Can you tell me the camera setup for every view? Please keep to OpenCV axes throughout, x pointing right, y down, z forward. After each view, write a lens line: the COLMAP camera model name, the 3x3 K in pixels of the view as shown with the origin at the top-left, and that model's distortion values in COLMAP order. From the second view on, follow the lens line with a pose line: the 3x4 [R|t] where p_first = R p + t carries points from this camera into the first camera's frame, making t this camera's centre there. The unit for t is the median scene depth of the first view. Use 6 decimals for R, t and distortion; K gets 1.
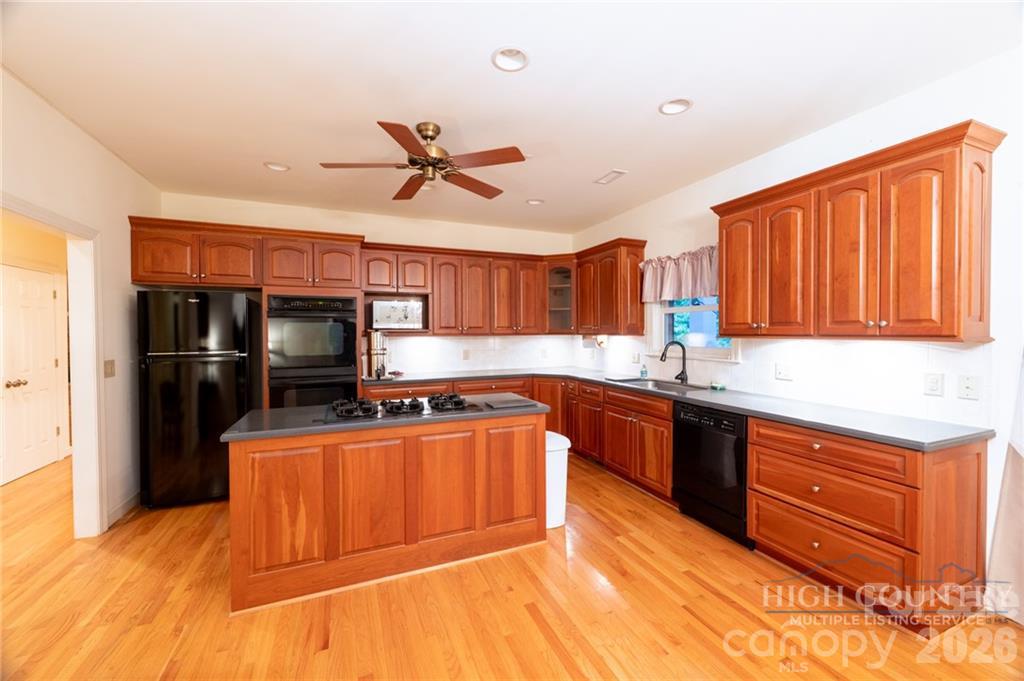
lens RADIAL K [[406.2, 0, 515.6], [0, 406.2, 336.6], [0, 0, 1]] dist [0.001251, -0.000293]
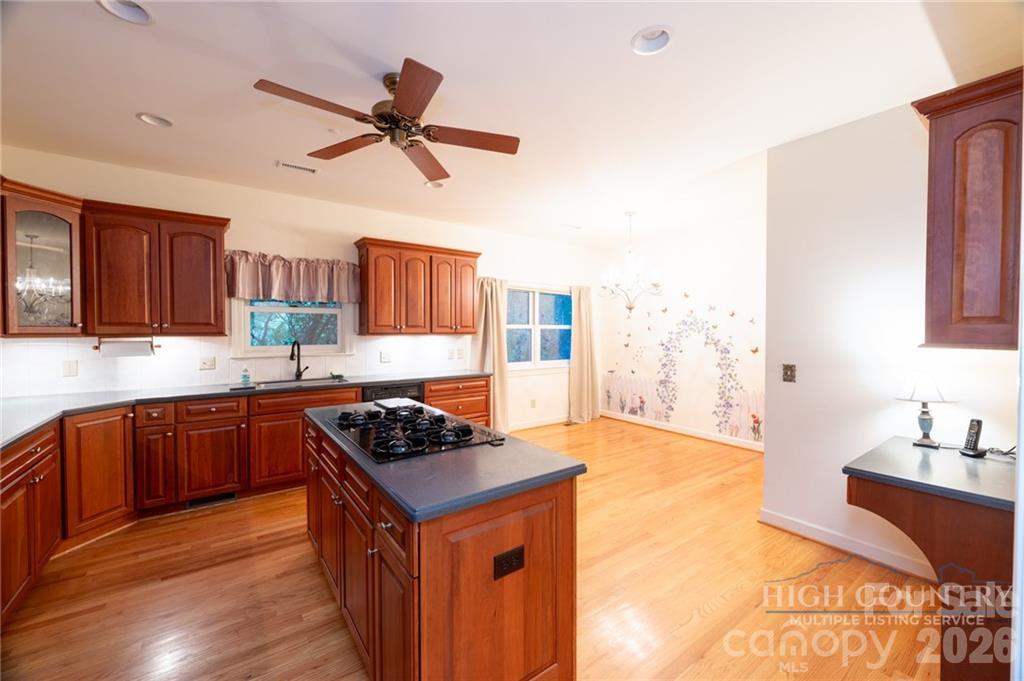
lens RADIAL K [[406.2, 0, 515.2], [0, 406.2, 338.4], [0, 0, 1]] dist [0.001251, -0.000293]
pose [[-0.245132, -0.014757, 0.969377, -0.890929], [0.012639, 0.999751, 0.018415, -0.006530], [-0.969407, 0.016766, -0.244884, 0.820922]]
